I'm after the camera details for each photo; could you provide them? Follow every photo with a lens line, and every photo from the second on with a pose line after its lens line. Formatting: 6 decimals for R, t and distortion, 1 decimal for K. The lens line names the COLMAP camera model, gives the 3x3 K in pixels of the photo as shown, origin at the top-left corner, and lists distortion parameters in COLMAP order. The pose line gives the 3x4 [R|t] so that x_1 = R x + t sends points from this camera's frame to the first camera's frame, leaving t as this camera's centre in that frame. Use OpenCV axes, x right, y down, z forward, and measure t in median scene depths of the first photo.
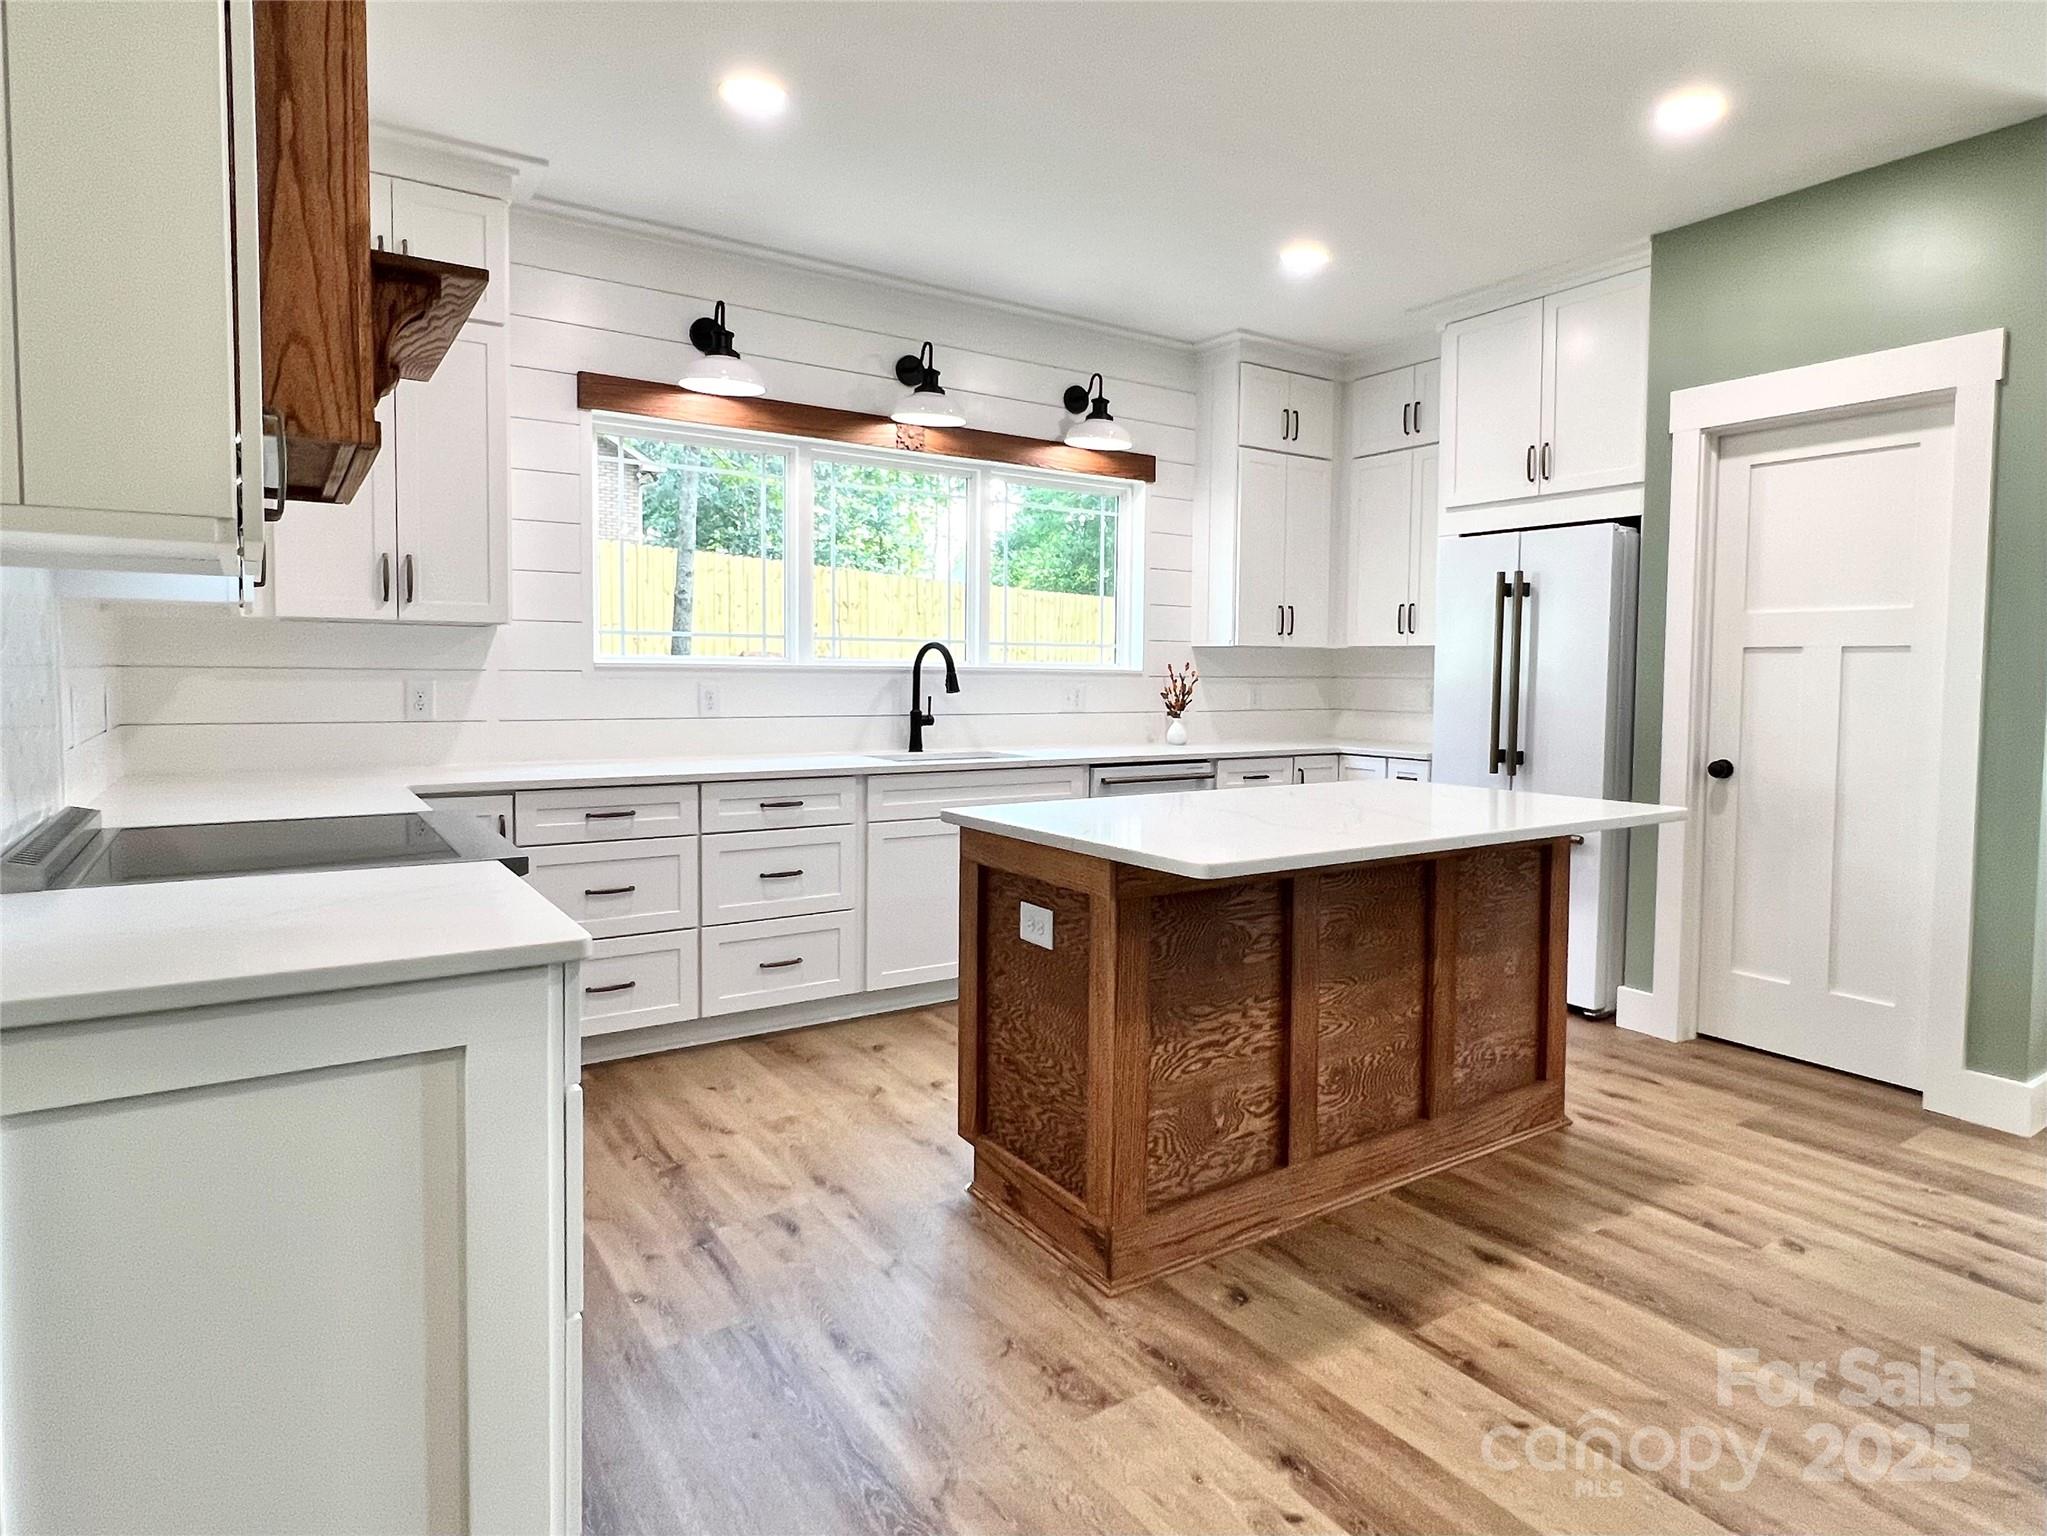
lens RADIAL K [[1175.9, 0, 1094.6], [0, 1175.9, 720.7], [0, 0, 1]] dist [0.000816, -0.001202]
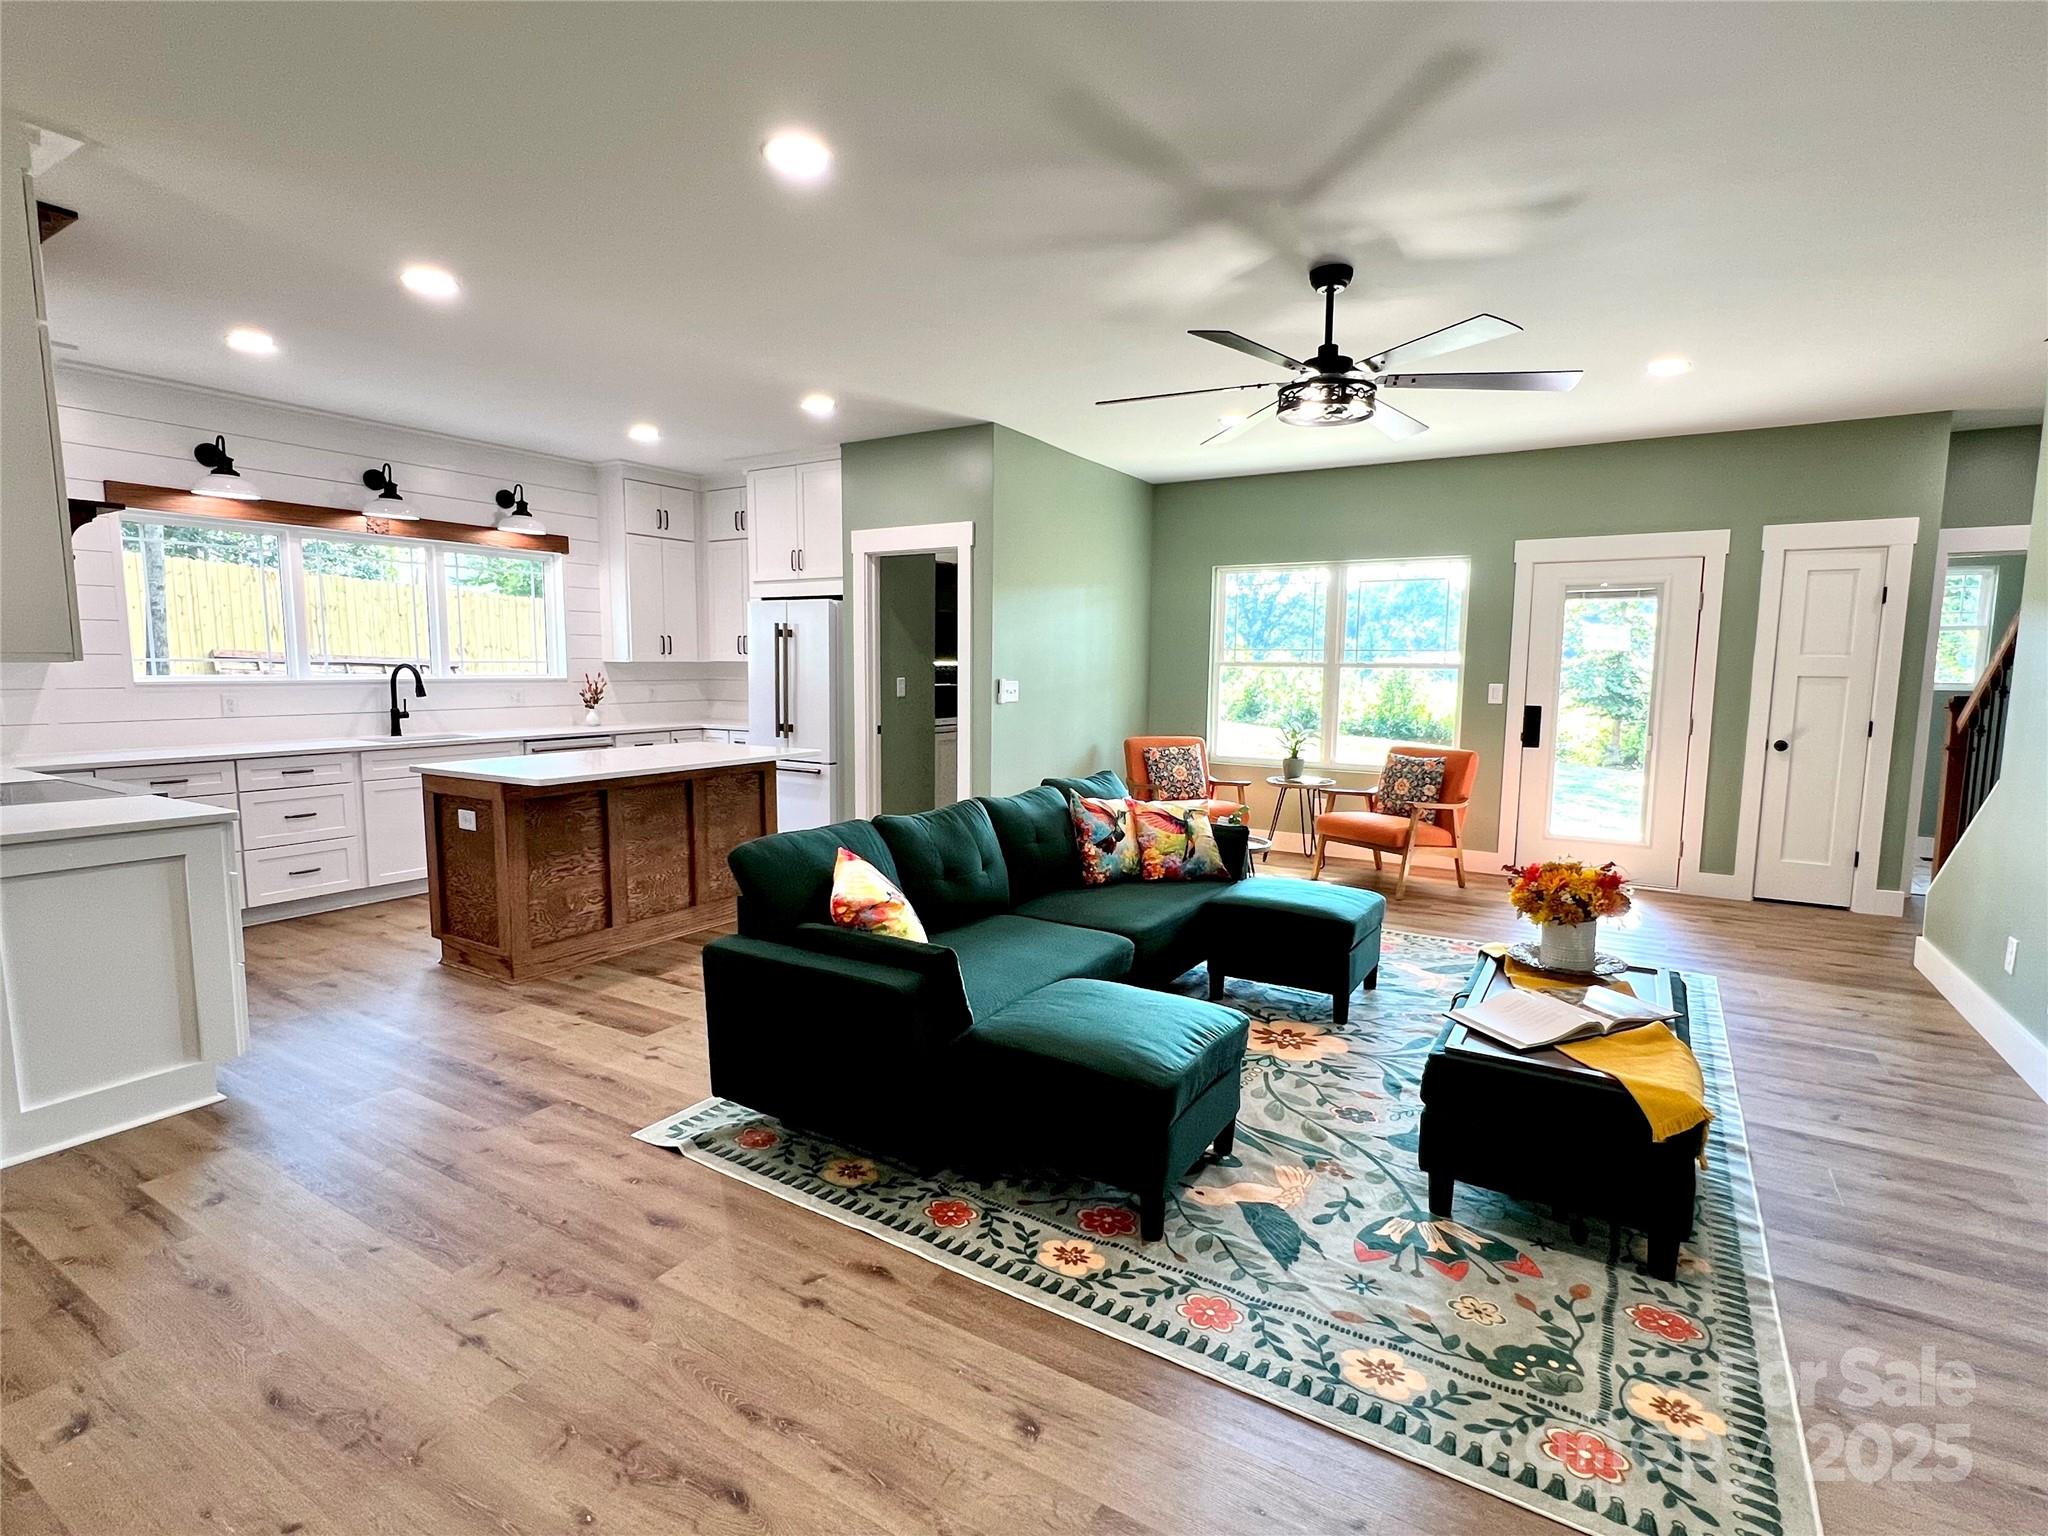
lens RADIAL K [[993.2, 0, 1027.7], [0, 993.2, 774.1], [0, 0, 1]] dist [-0.002186, -0.000848]
pose [[0.918392, -0.048078, 0.392739, 0.099417], [0.018621, 0.996742, 0.078473, -0.010609], [-0.395233, -0.064756, 0.916296, -0.545832]]
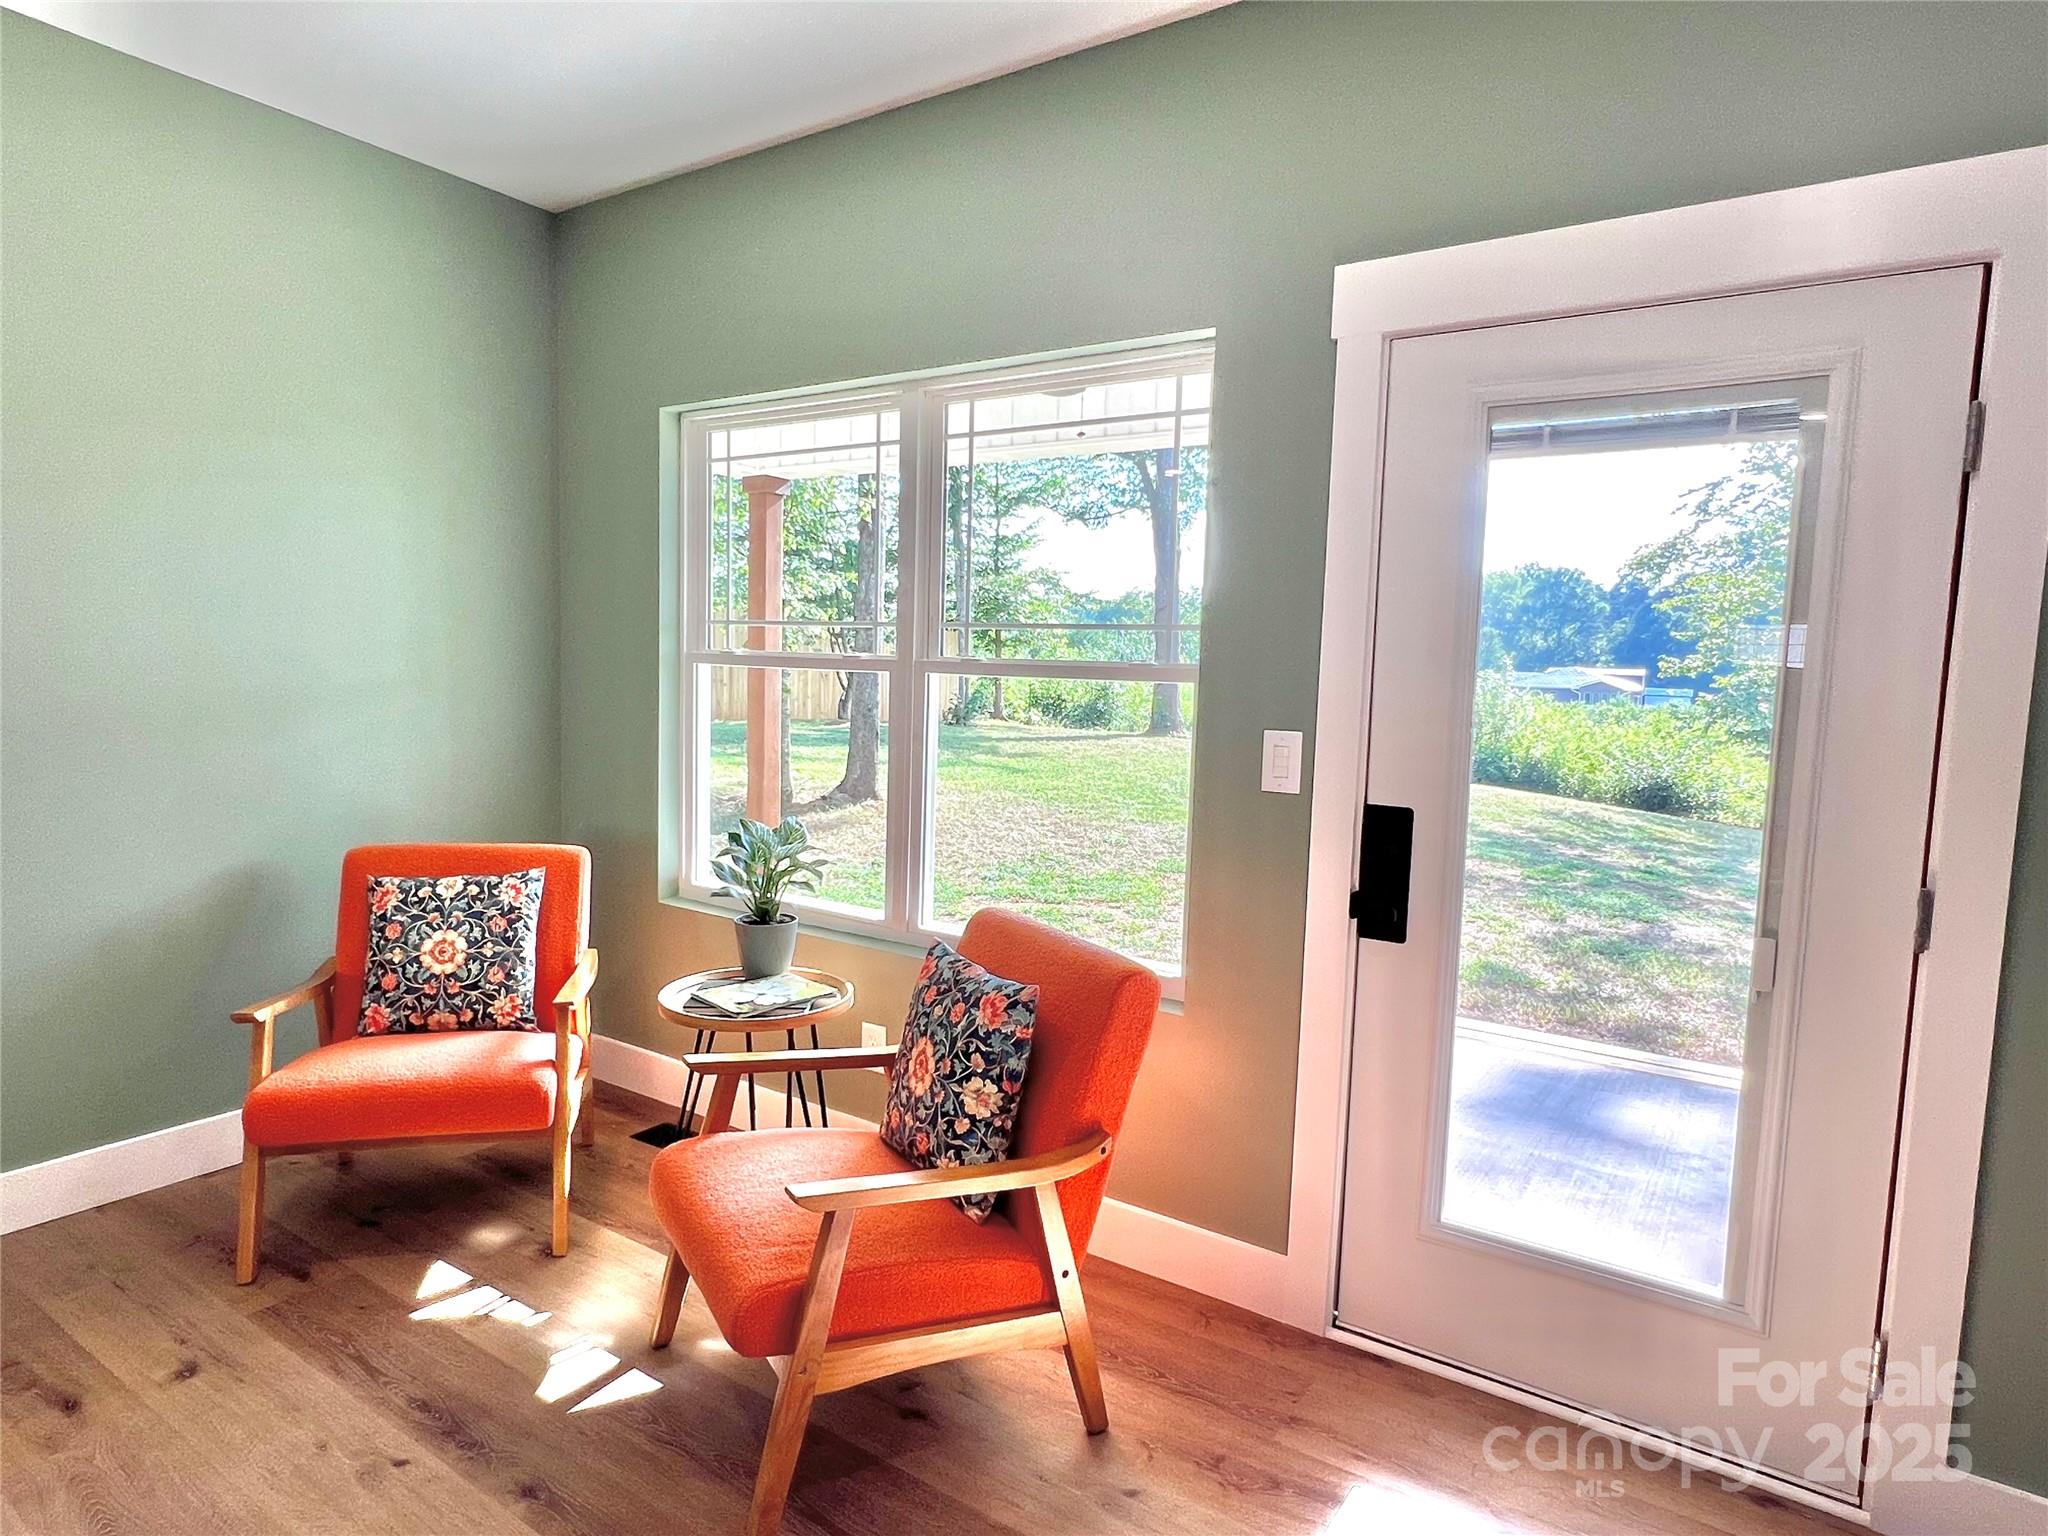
lens RADIAL K [[1178.2, 0, 1024.0], [0, 1178.2, 768.0], [0, 0, 1]] dist [-0.003368, -0.000550]
pose [[0.937337, -0.013136, 0.348176, 1.049162], [-0.005038, 0.998674, 0.051239, -0.026394], [-0.348387, -0.049782, 0.936028, 0.084057]]
